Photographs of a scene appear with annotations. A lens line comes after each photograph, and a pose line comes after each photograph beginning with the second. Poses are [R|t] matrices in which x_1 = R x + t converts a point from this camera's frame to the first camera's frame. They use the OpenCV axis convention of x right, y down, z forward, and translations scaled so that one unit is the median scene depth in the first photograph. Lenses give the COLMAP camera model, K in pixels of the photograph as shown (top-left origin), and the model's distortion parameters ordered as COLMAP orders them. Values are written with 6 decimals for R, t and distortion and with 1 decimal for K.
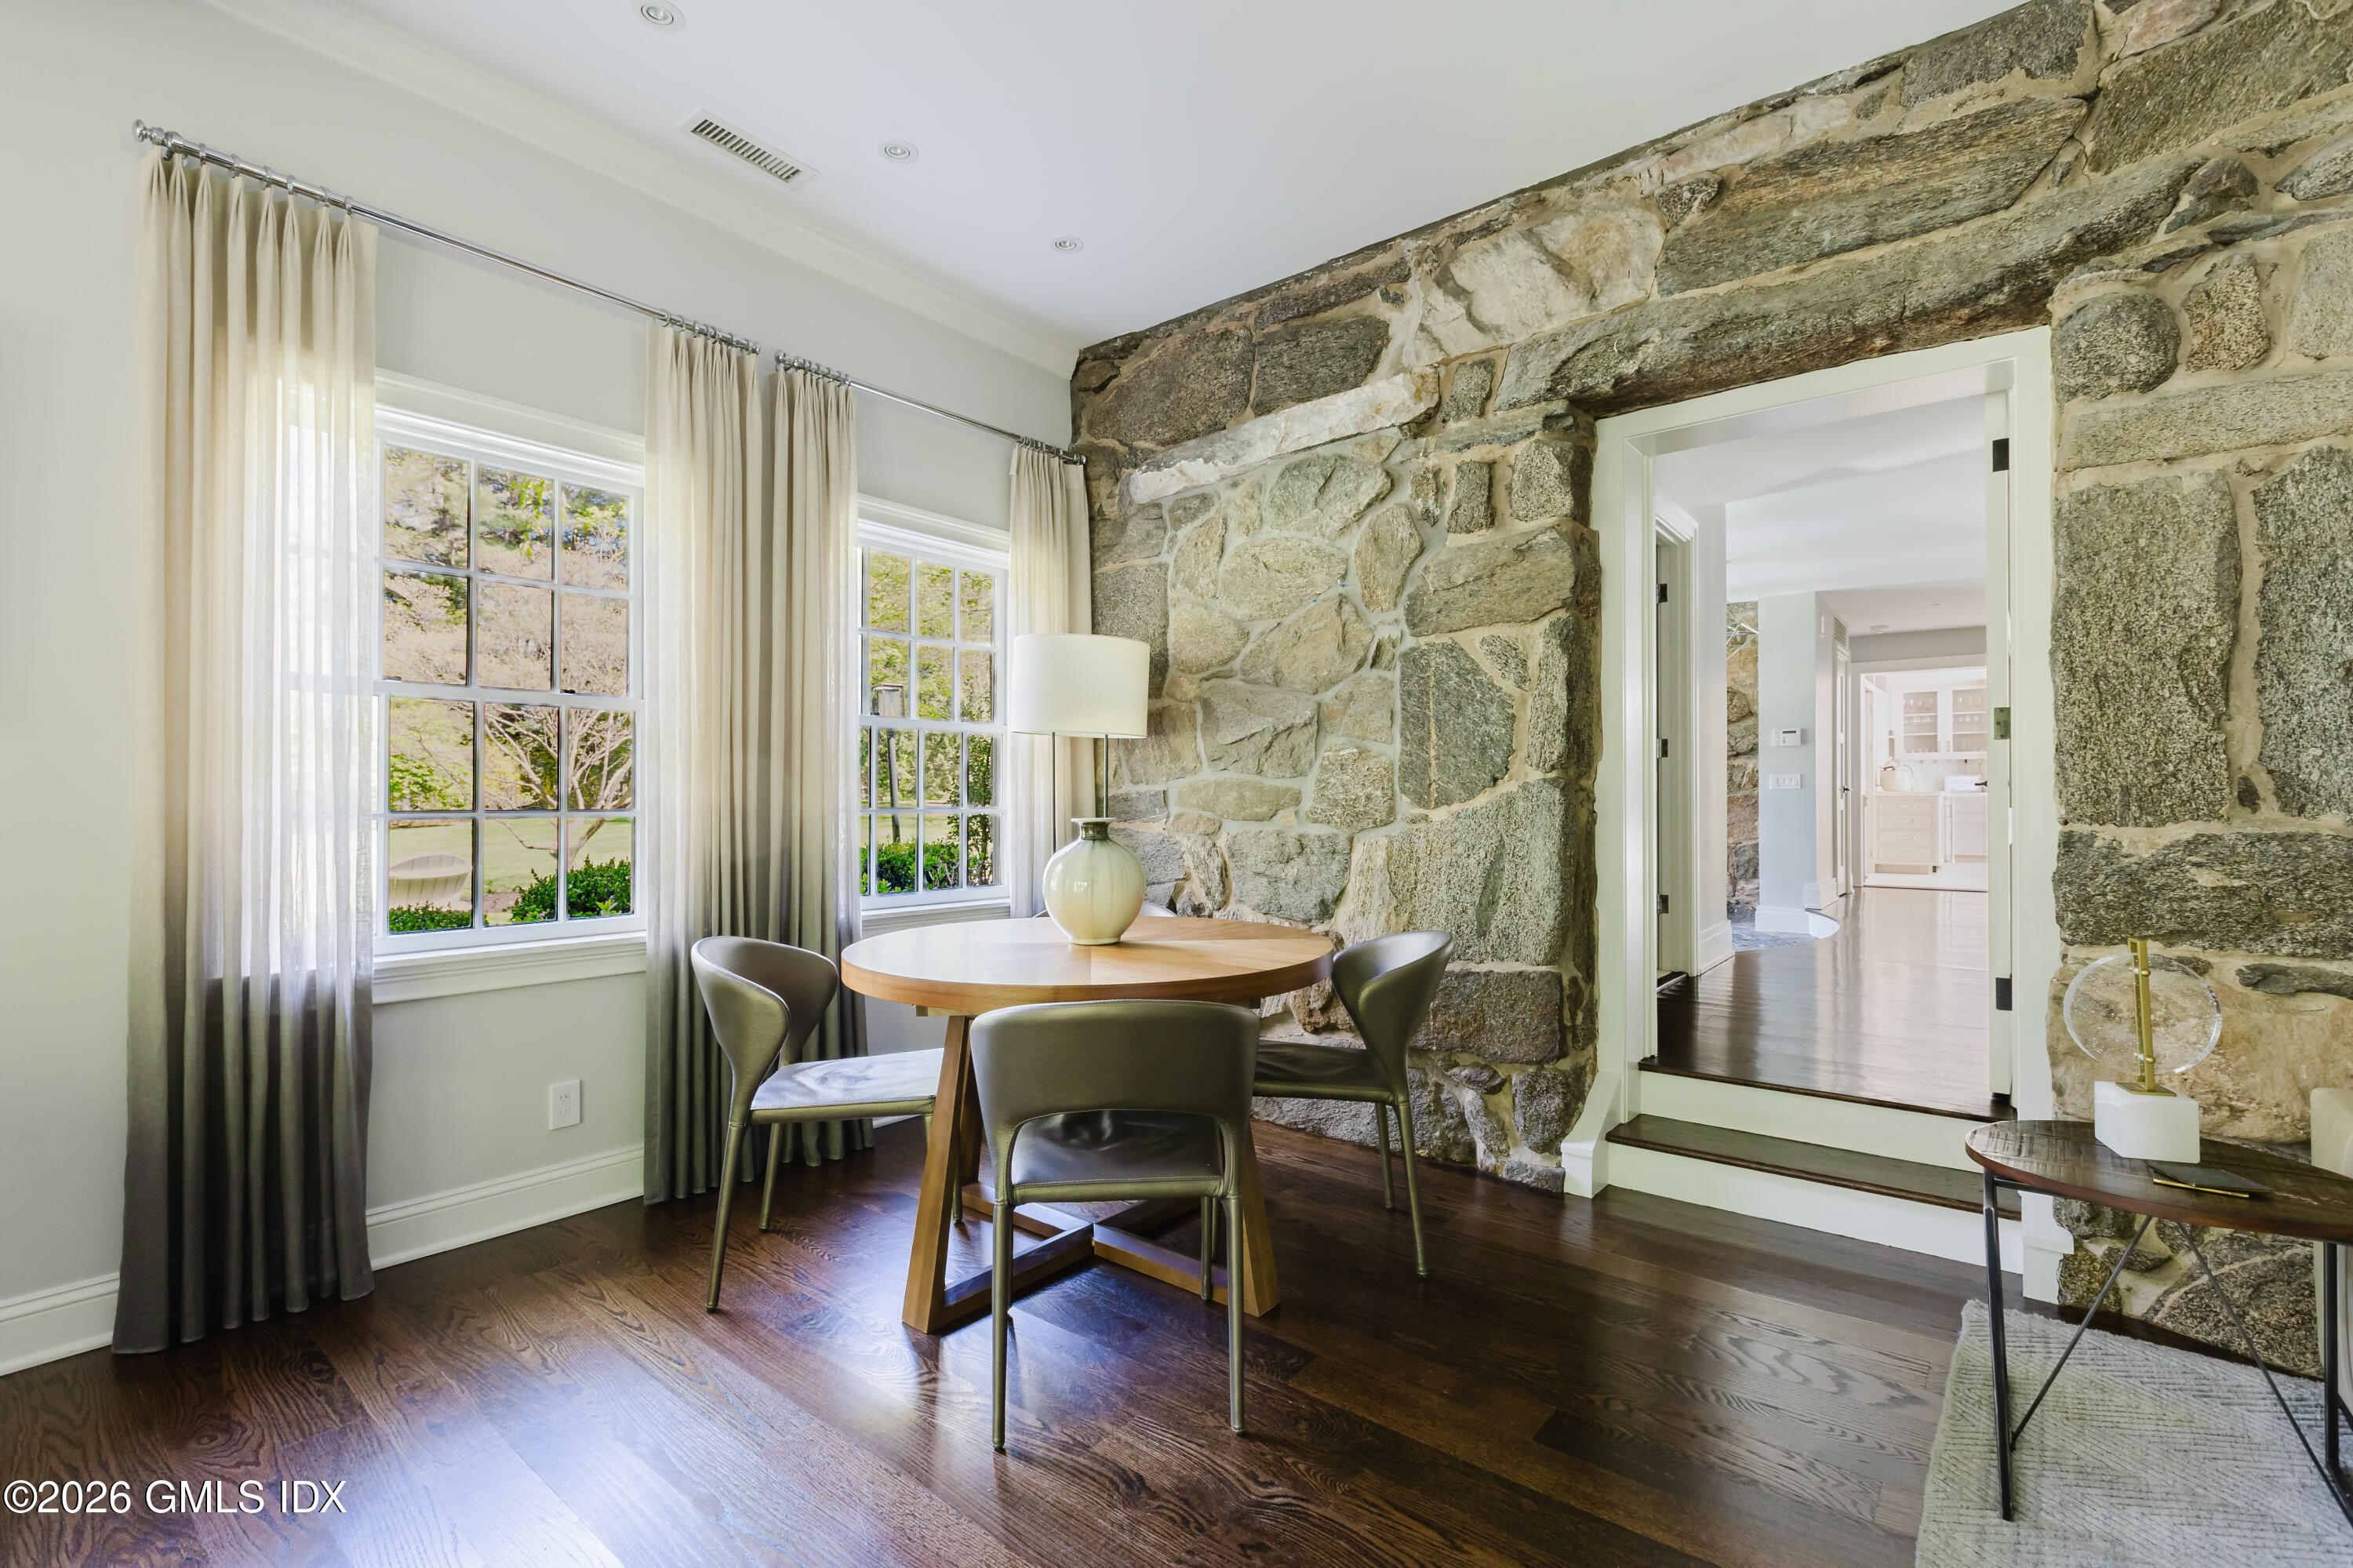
lens RADIAL K [[1044.3, 0, 1179.4], [0, 1044.3, 790.2], [0, 0, 1]] dist [-0.000201, -0.000316]
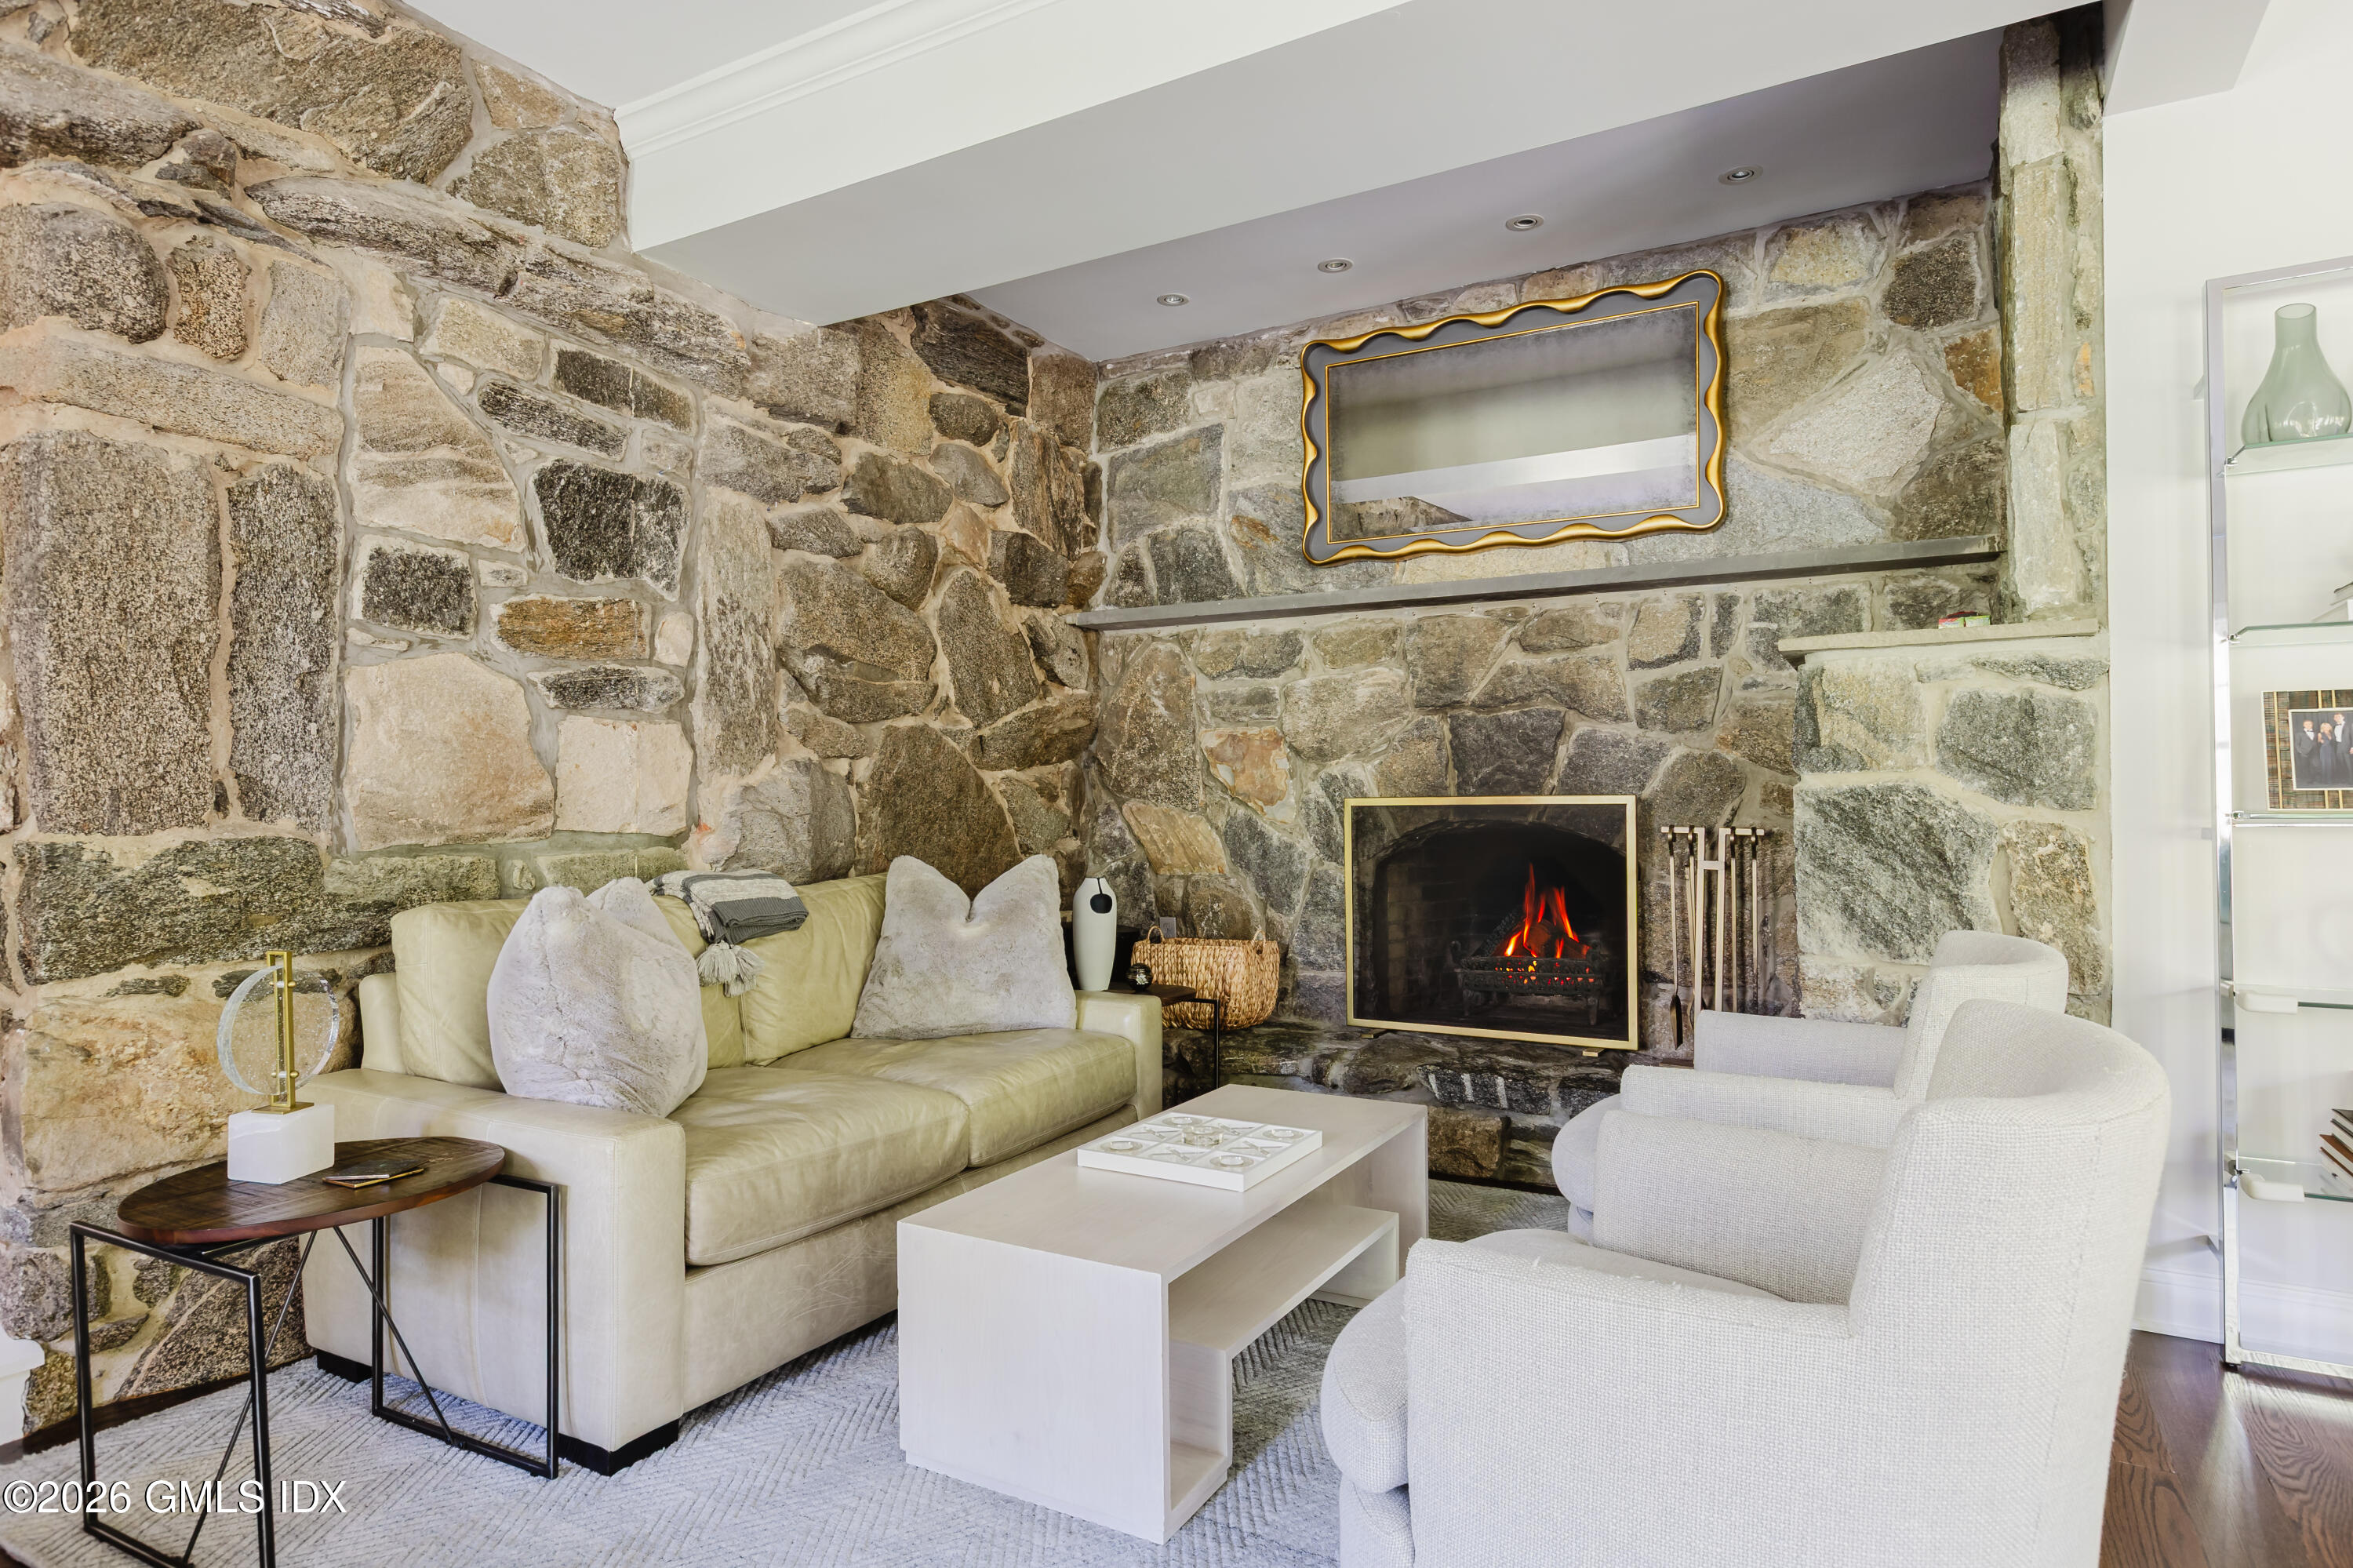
lens RADIAL K [[1312.7, 0, 1178.7], [0, 1312.7, 796.0], [0, 0, 1]] dist [0.002159, -0.000125]
pose [[-0.161180, 0.009257, 0.986882, -0.264896], [-0.002400, 0.999949, -0.009771, 0.009009], [-0.986922, -0.003943, -0.161150, 0.259928]]
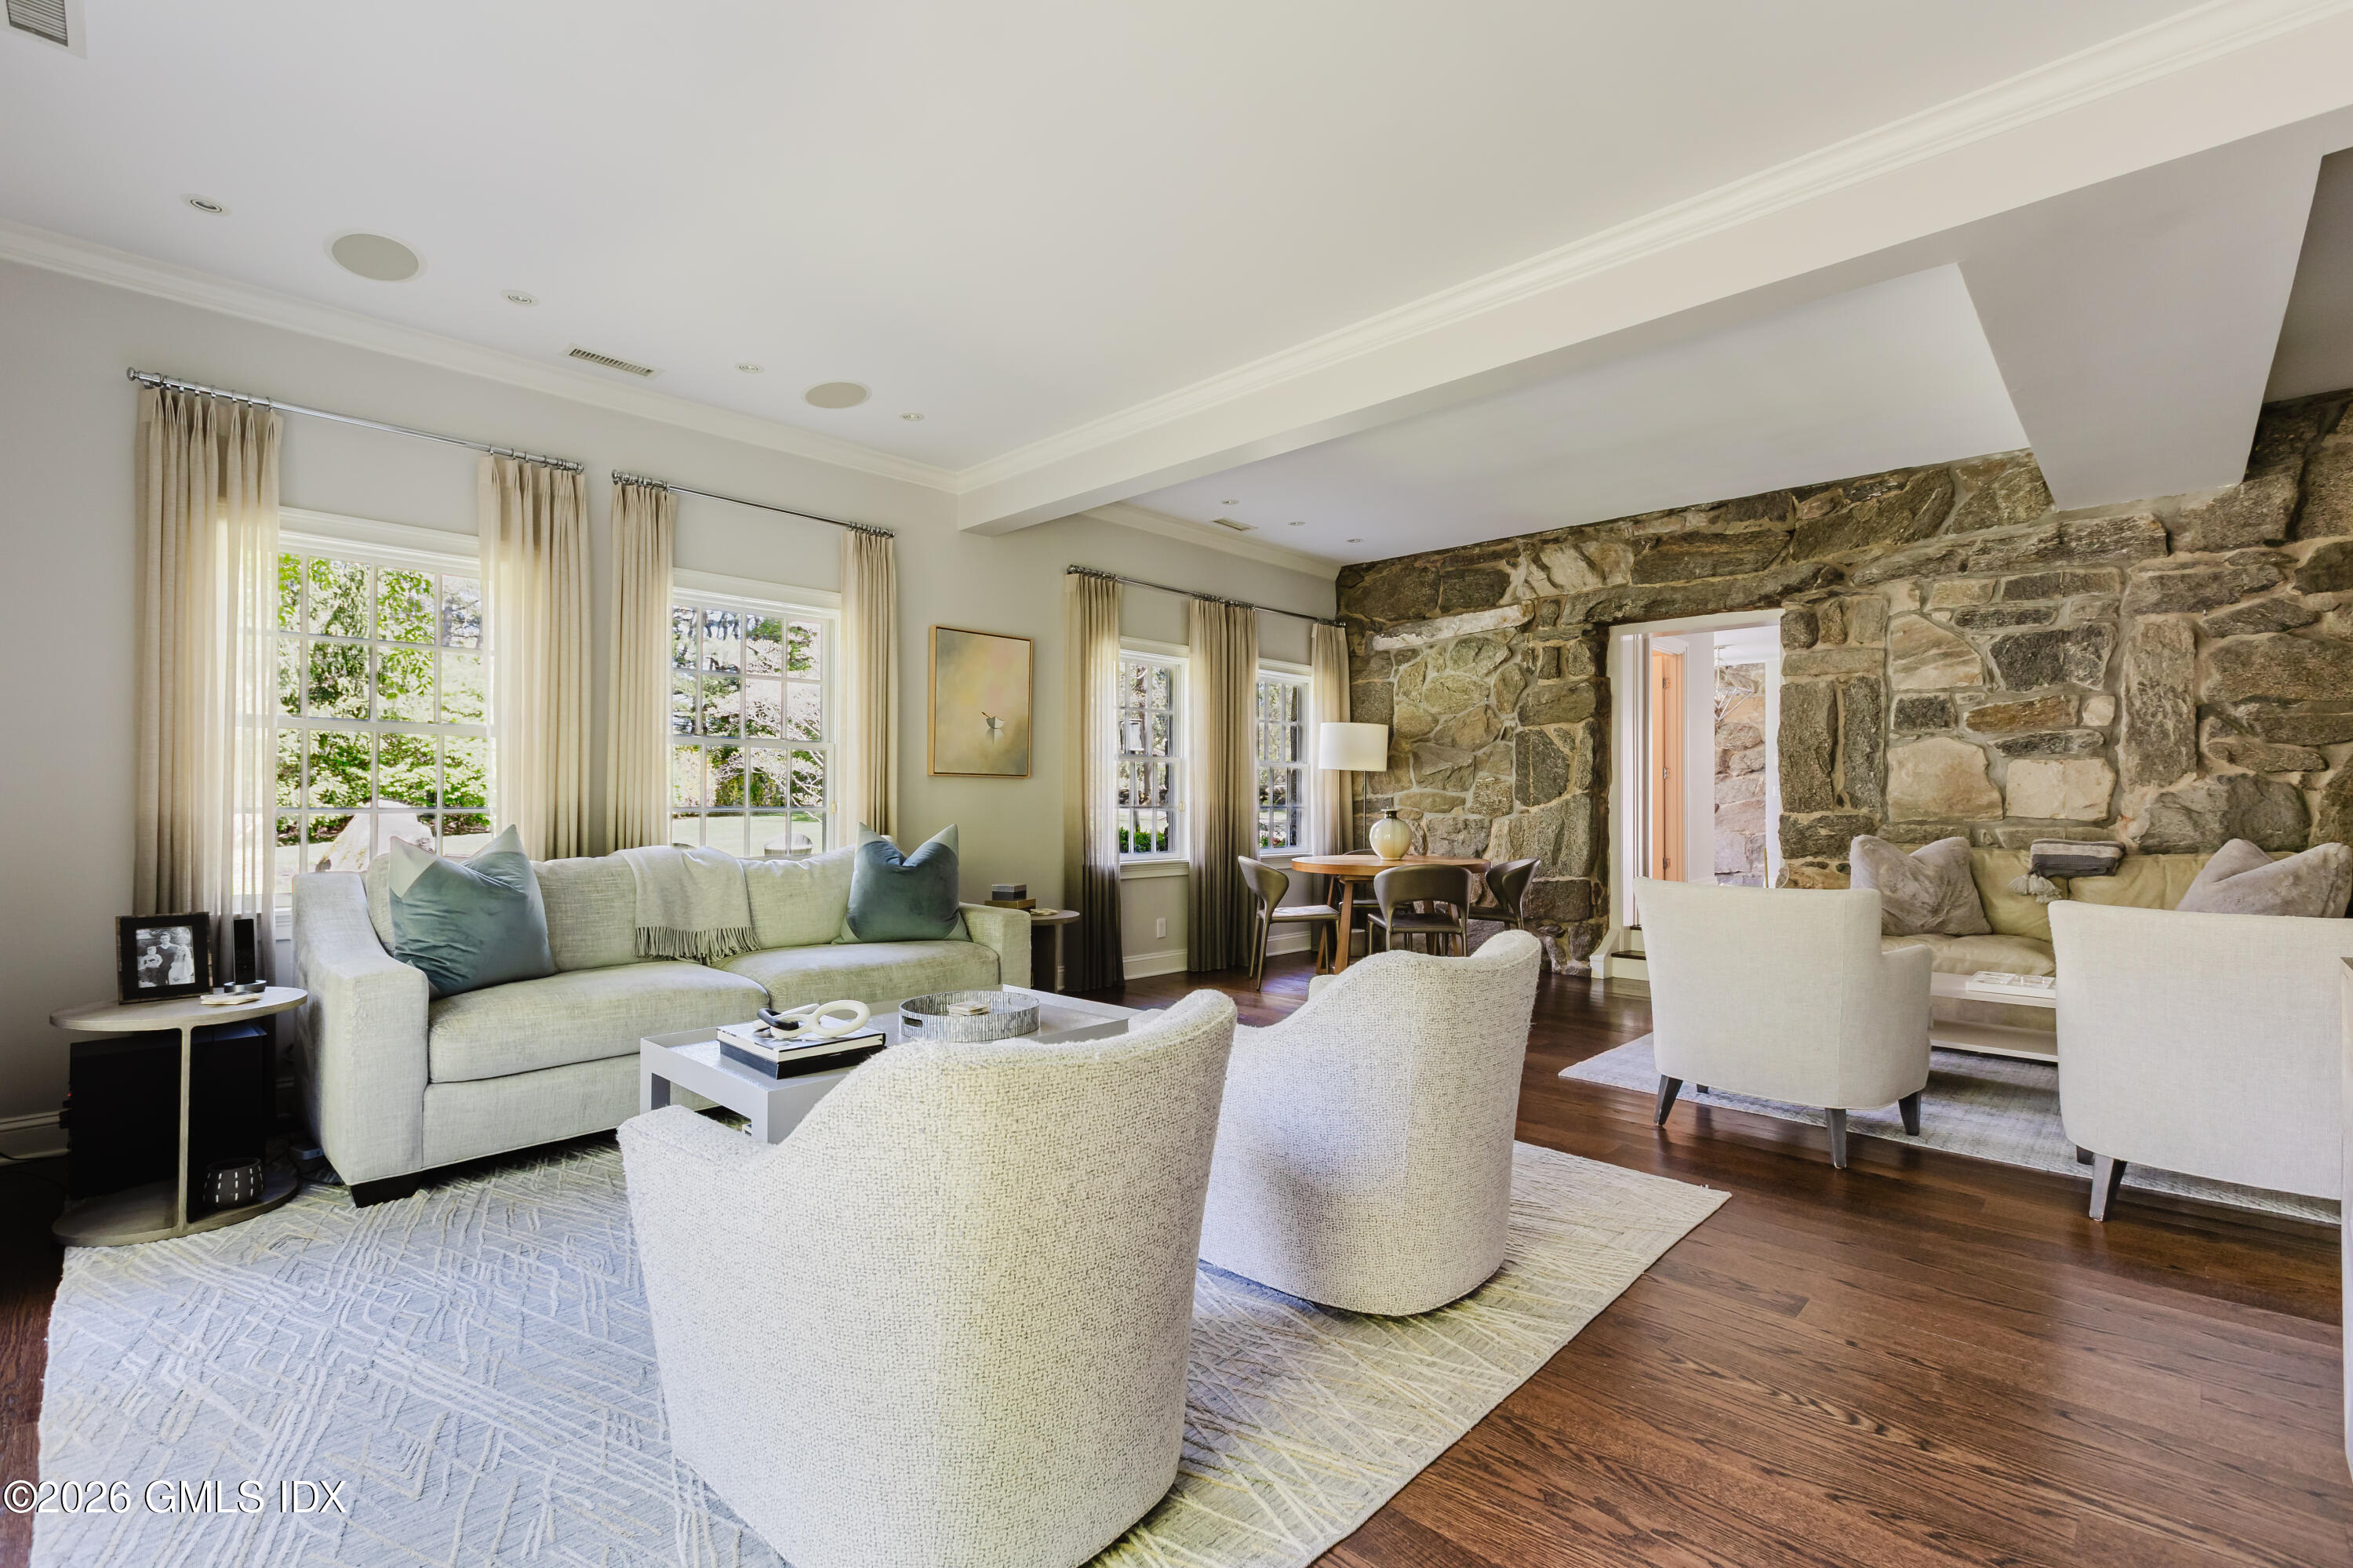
lens RADIAL K [[1044.3, 0, 1179.4], [0, 1044.3, 790.2], [0, 0, 1]] dist [-0.000201, -0.000316]
pose [[0.996347, 0.001398, -0.085387, -0.369233], [-0.001587, 0.999996, -0.002140, -0.012751], [0.085384, 0.002268, 0.996346, -1.505396]]
